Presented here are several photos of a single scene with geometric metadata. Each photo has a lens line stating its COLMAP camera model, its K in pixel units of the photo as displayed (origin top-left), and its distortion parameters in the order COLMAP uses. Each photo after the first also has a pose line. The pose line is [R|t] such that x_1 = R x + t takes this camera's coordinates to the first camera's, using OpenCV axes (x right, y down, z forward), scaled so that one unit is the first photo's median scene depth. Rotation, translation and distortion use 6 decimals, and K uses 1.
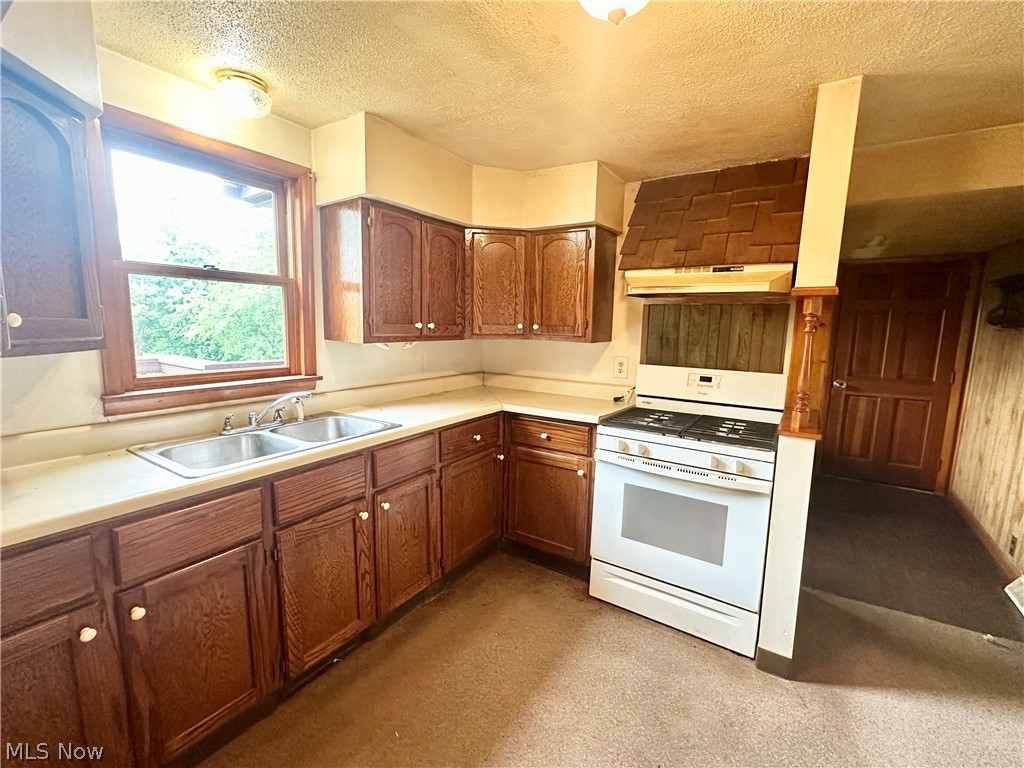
lens RADIAL K [[432.5, 0, 510.9], [0, 432.5, 384.0], [0, 0, 1]] dist [-0.011332, 0.000156]
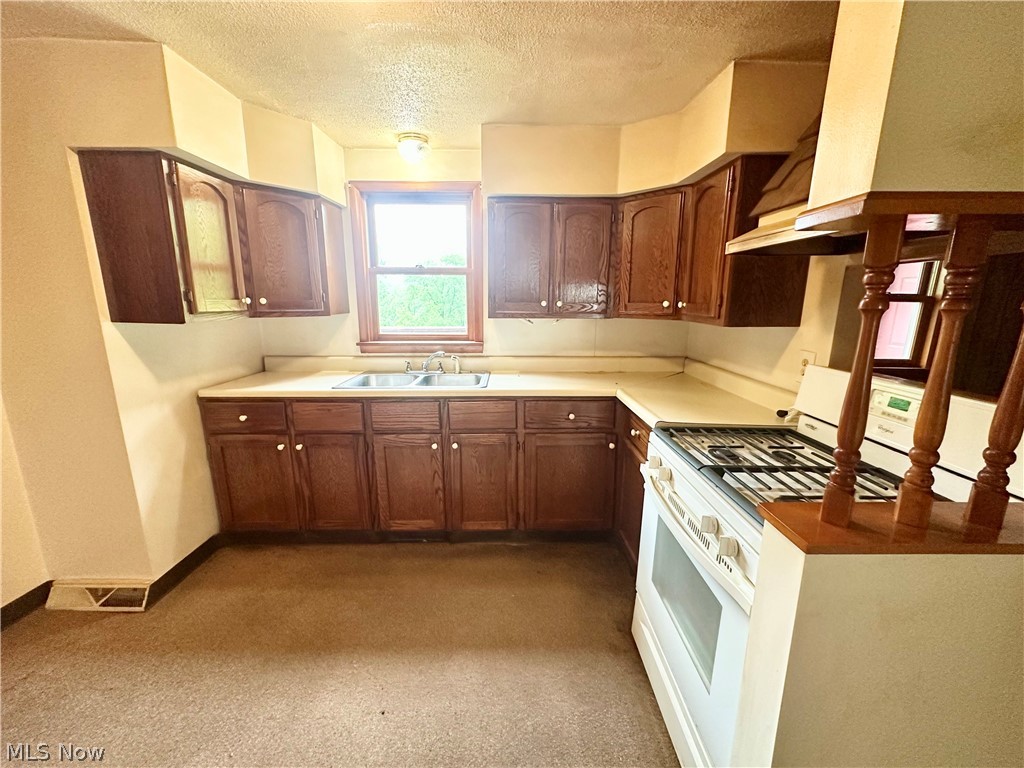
lens RADIAL K [[408.2, 0, 510.6], [0, 408.2, 382.3], [0, 0, 1]] dist [0.002406, 0.000292]
pose [[0.569975, 0.150423, -0.807776, 0.629622], [-0.108301, 0.988276, 0.107617, -0.043314], [0.814494, 0.026144, 0.579583, 0.357159]]
